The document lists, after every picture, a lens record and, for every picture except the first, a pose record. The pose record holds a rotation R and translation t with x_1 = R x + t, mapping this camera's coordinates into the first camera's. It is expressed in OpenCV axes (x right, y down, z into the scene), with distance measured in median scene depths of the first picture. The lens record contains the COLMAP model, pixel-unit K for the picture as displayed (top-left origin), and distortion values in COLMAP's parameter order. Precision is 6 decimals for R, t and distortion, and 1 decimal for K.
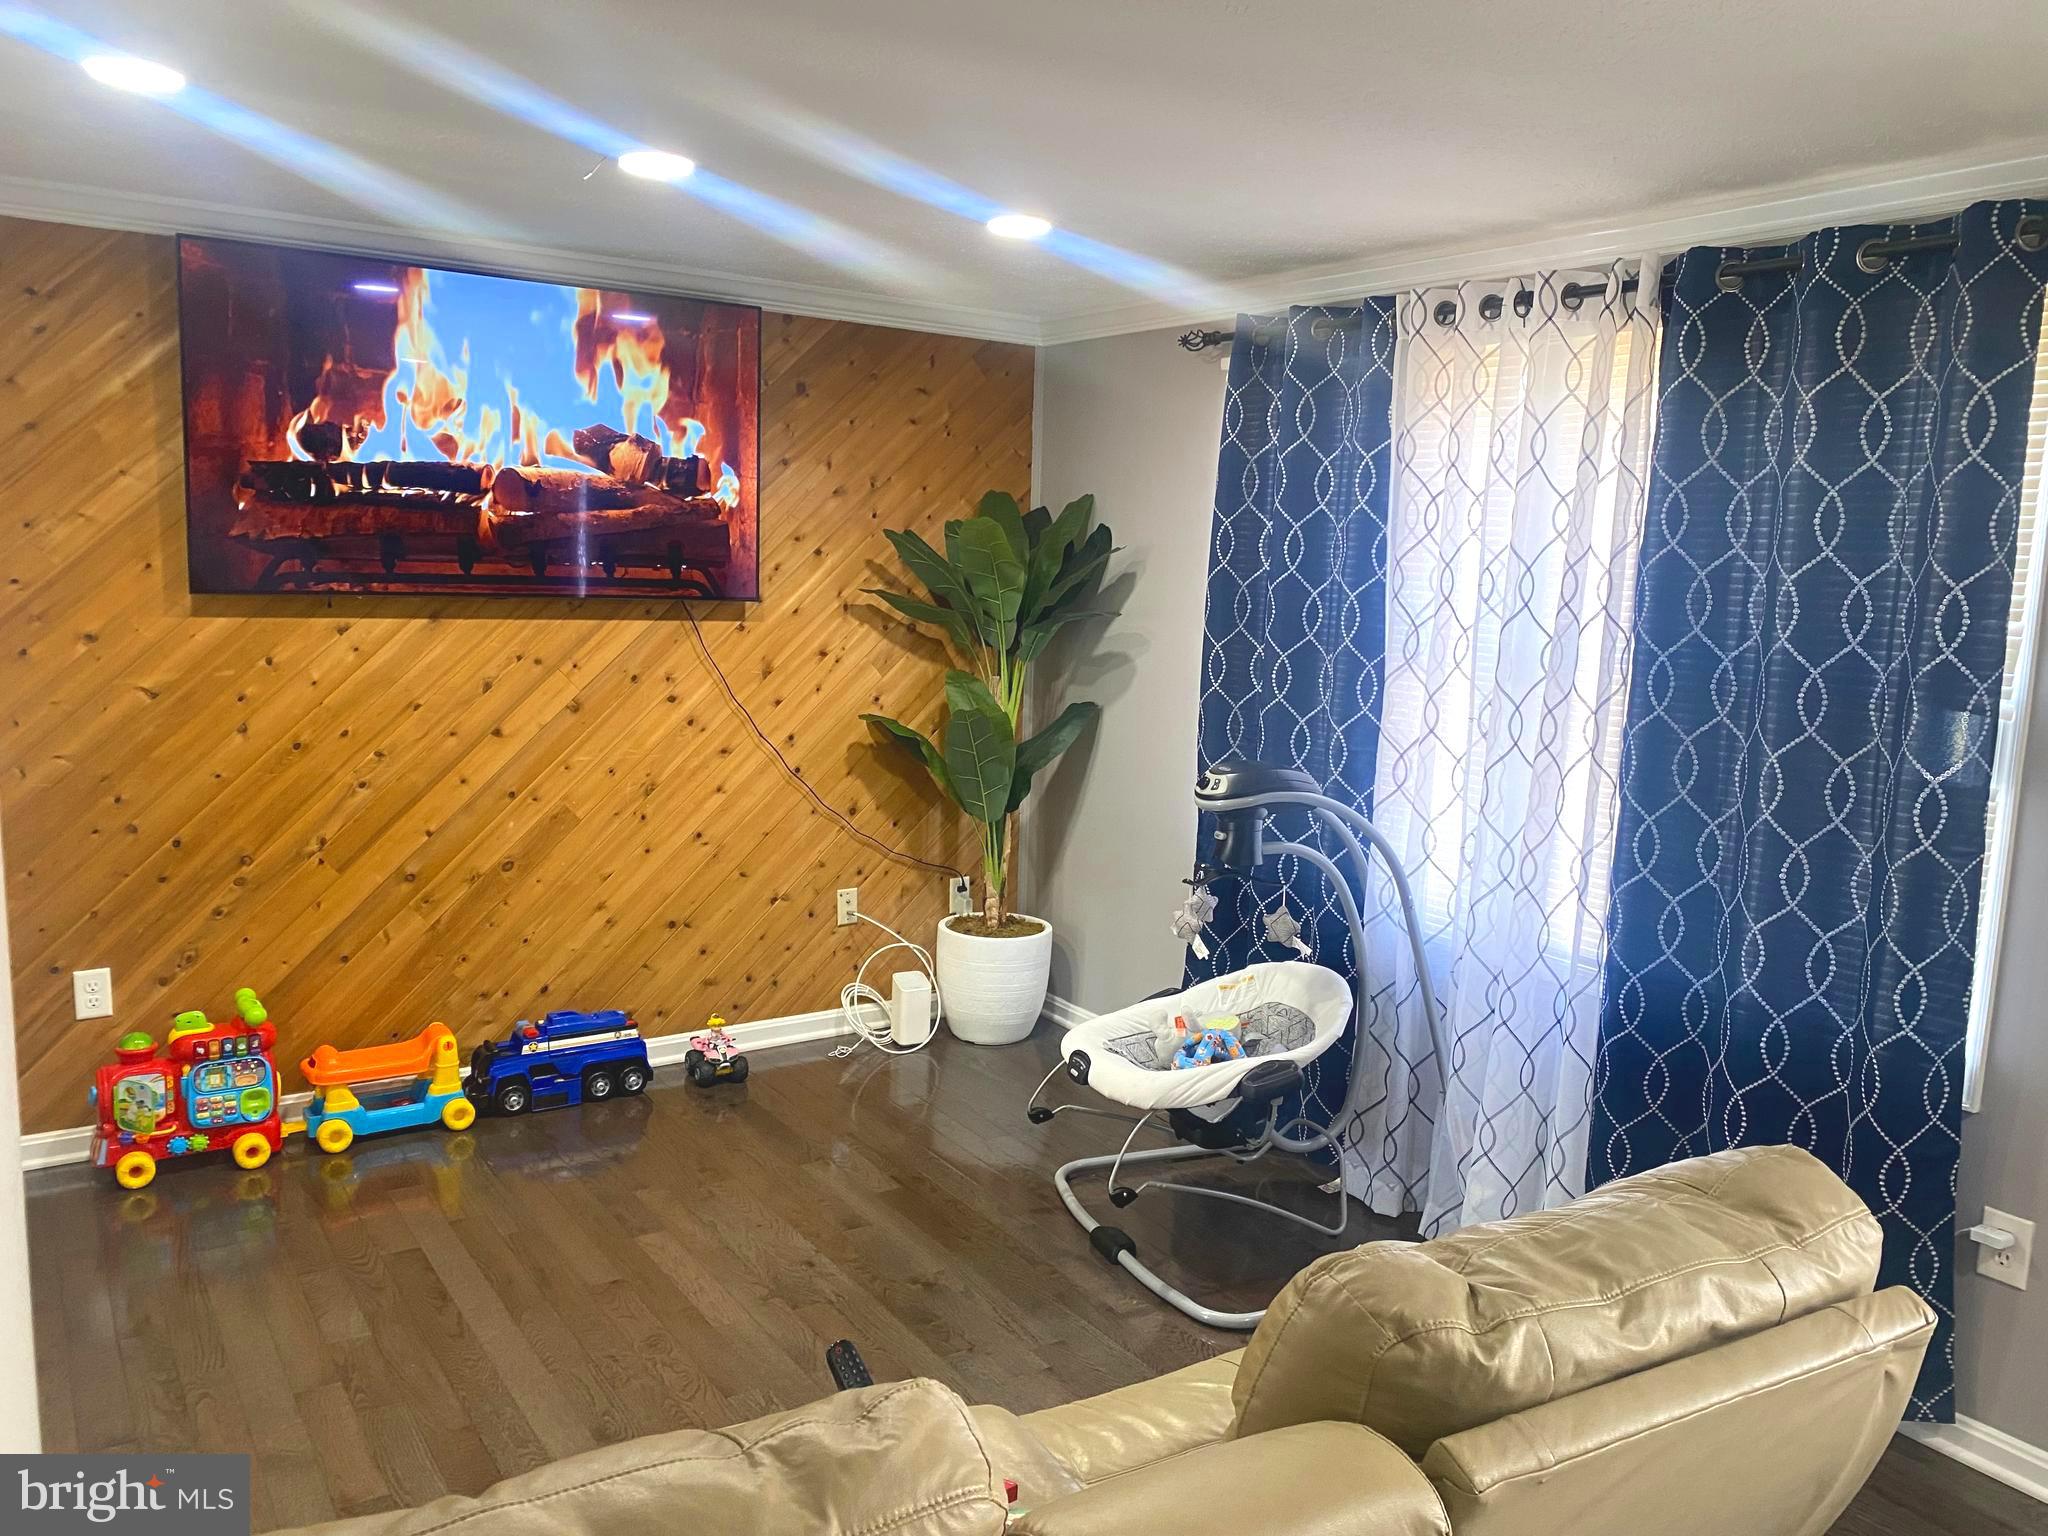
lens RADIAL K [[1566.1, 0, 1024.0], [0, 1566.1, 768.0], [0, 0, 1]] dist [0.095541, -0.105544]
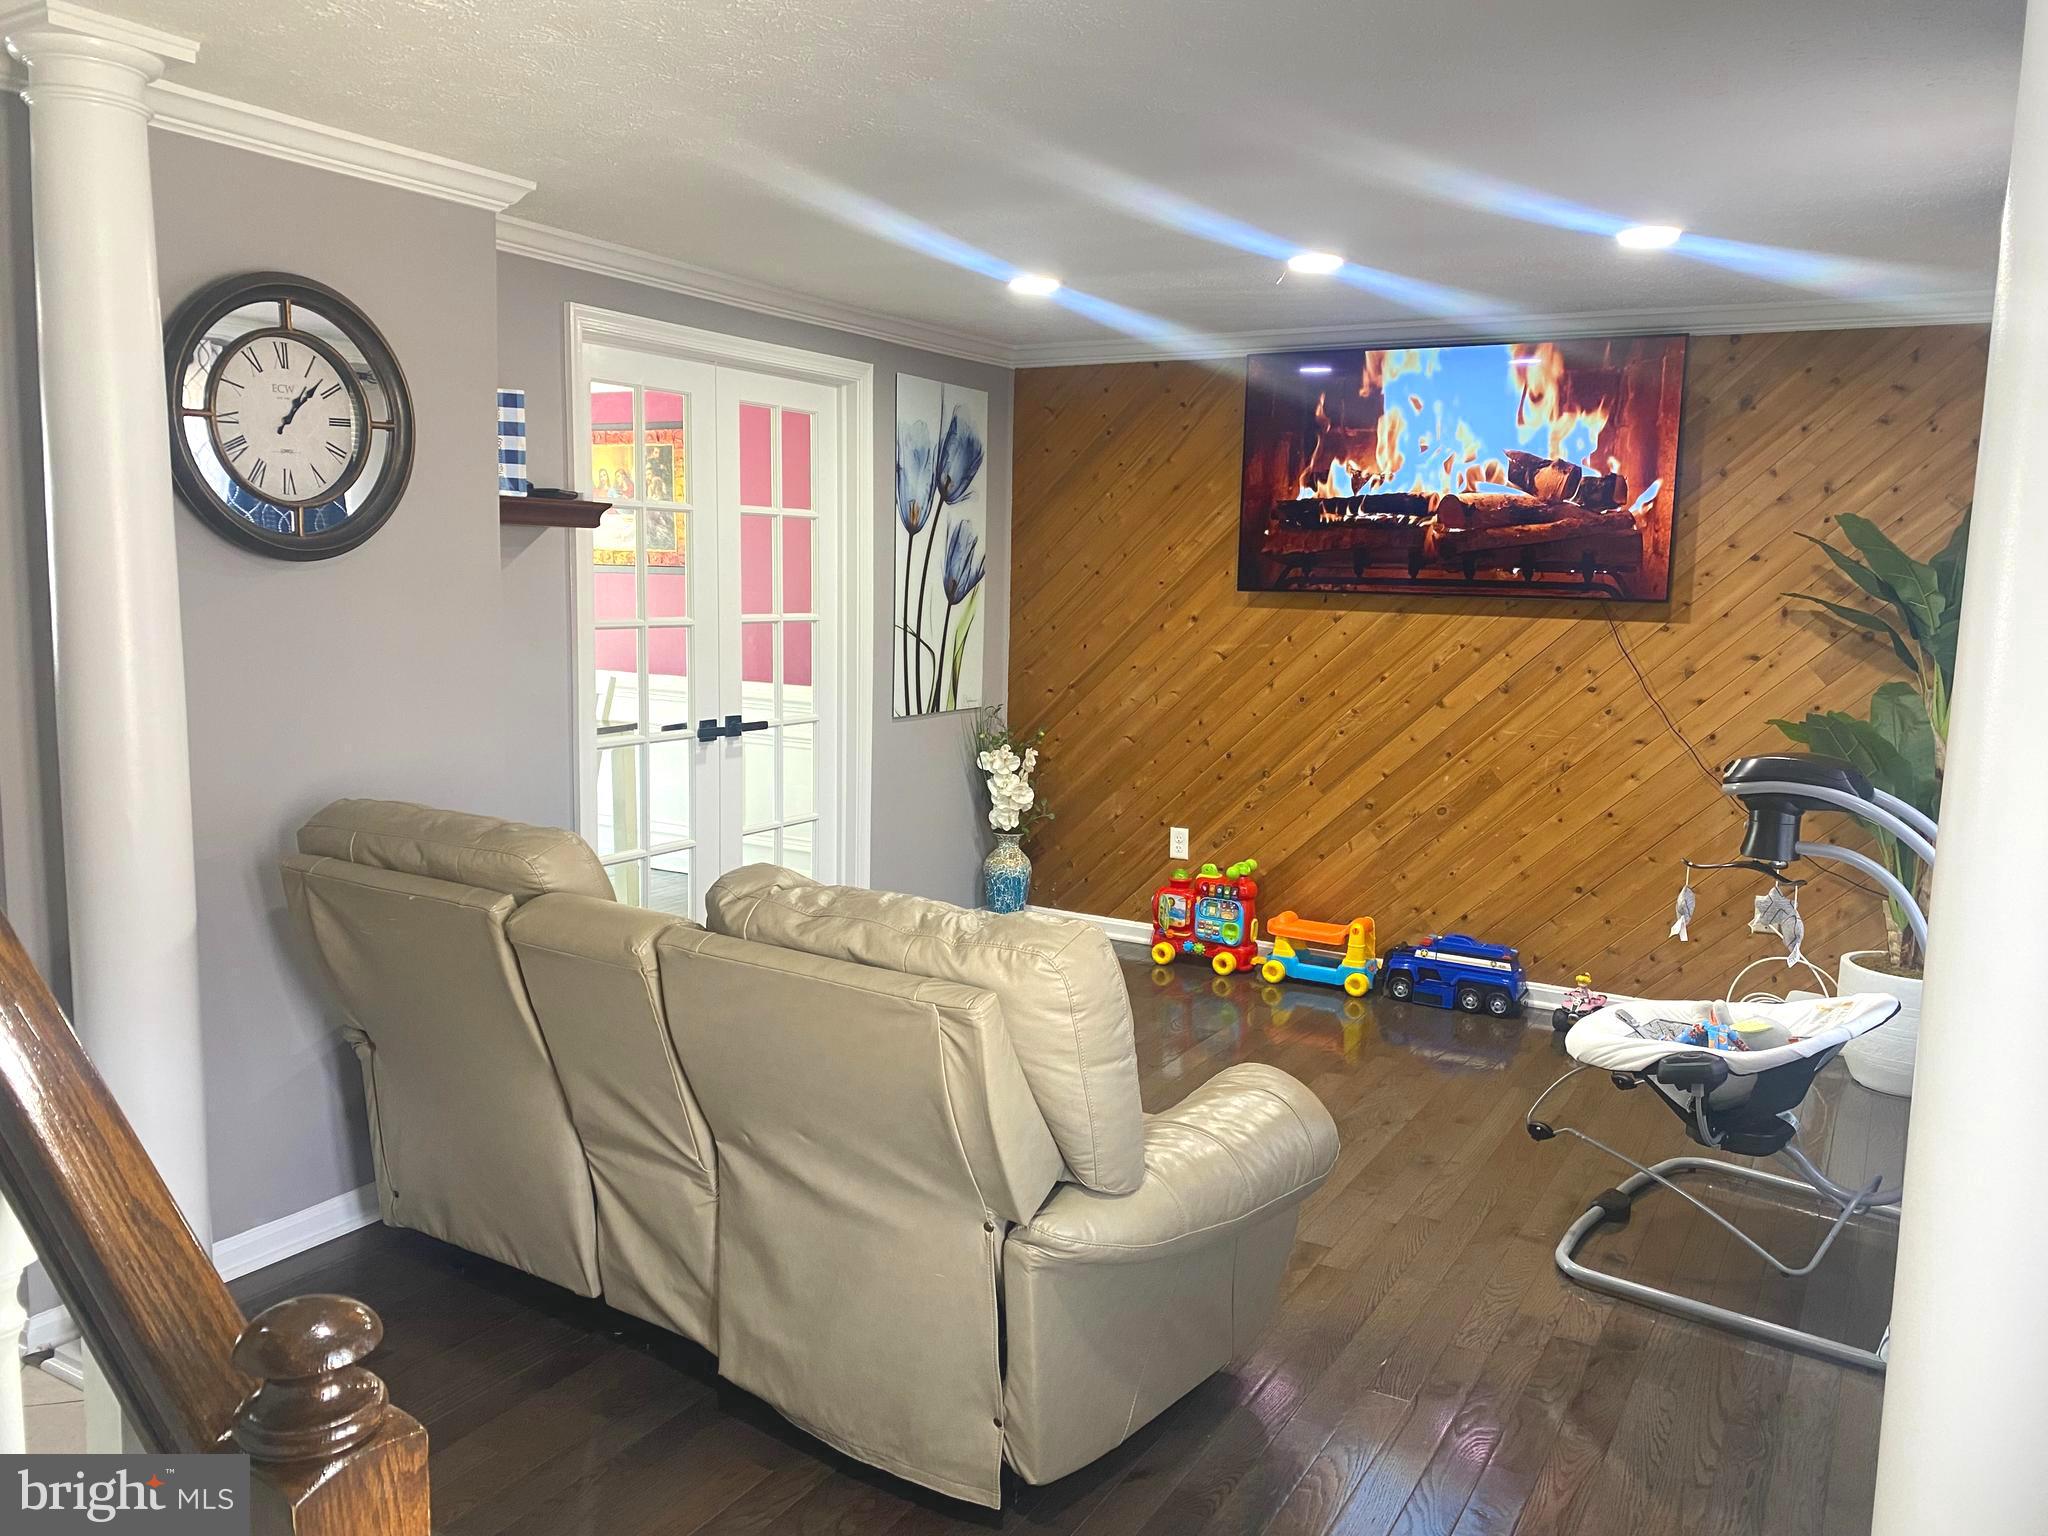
lens RADIAL K [[1519.4, 0, 1024.0], [0, 1519.4, 768.0], [0, 0, 1]] dist [0.096581, -0.134850]
pose [[0.463833, 0.098499, -0.880430, 0.627307], [-0.136240, 0.989909, 0.038972, 0.027492], [0.875384, 0.101873, 0.472572, 0.136898]]
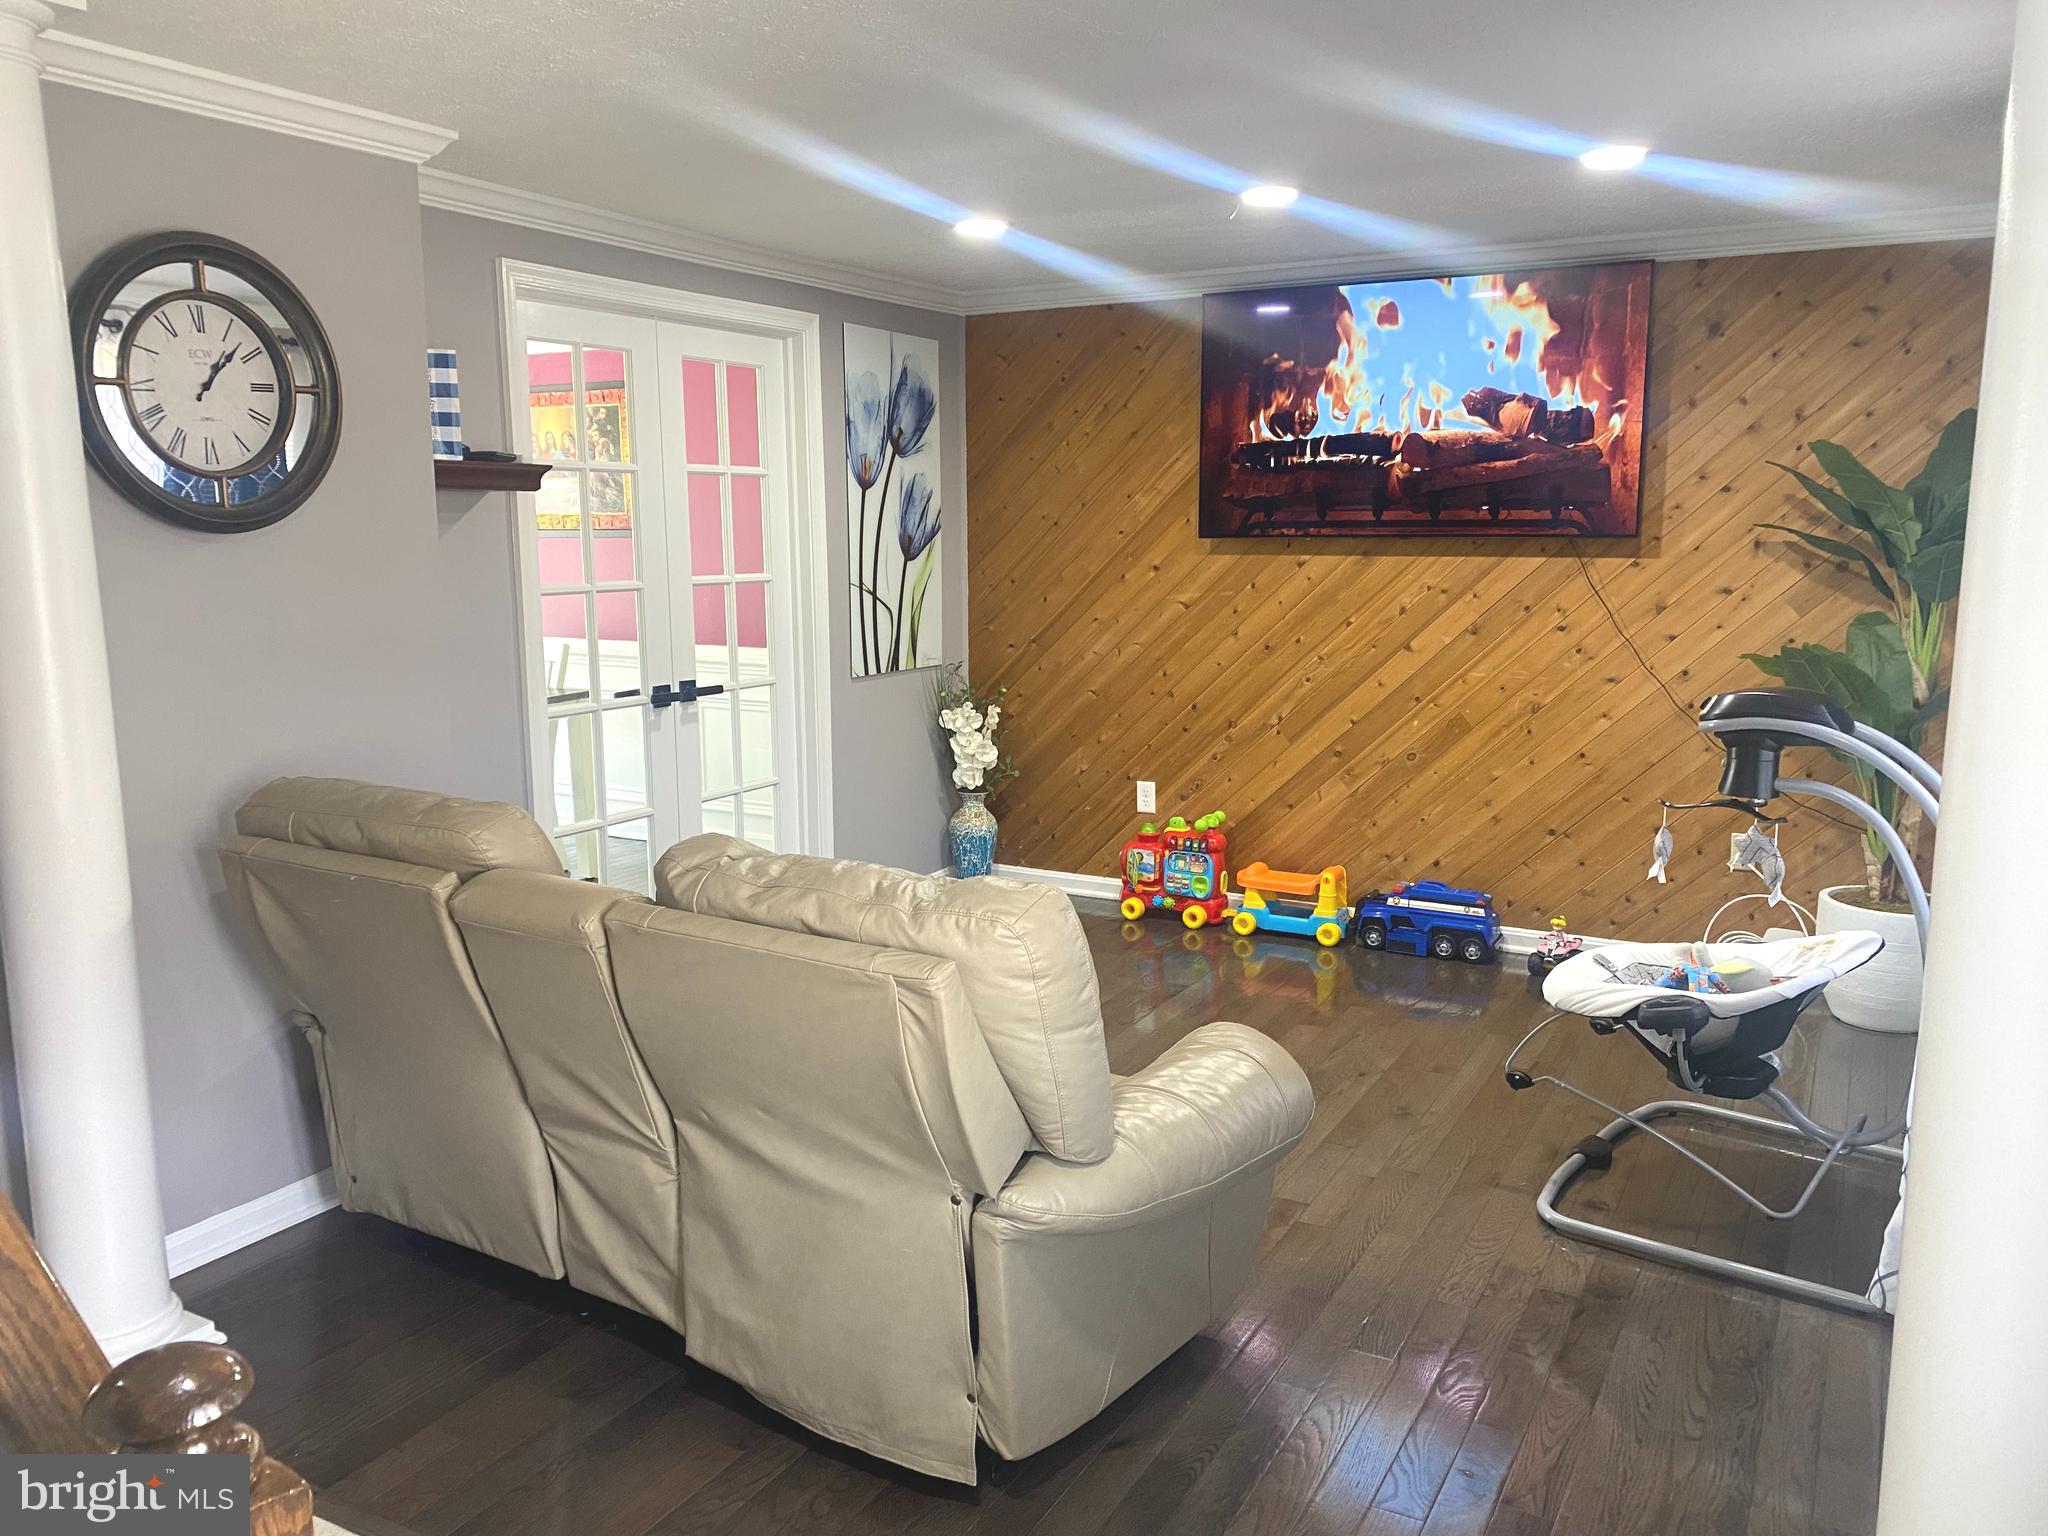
lens RADIAL K [[1523.4, 0, 994.7], [0, 1523.4, 765.2], [0, 0, 1]] dist [0.094840, -0.126214]
pose [[0.468542, 0.108971, -0.876695, 0.614127], [-0.108021, 0.991984, 0.065570, 0.026702], [0.876812, 0.063979, 0.476558, 0.148336]]
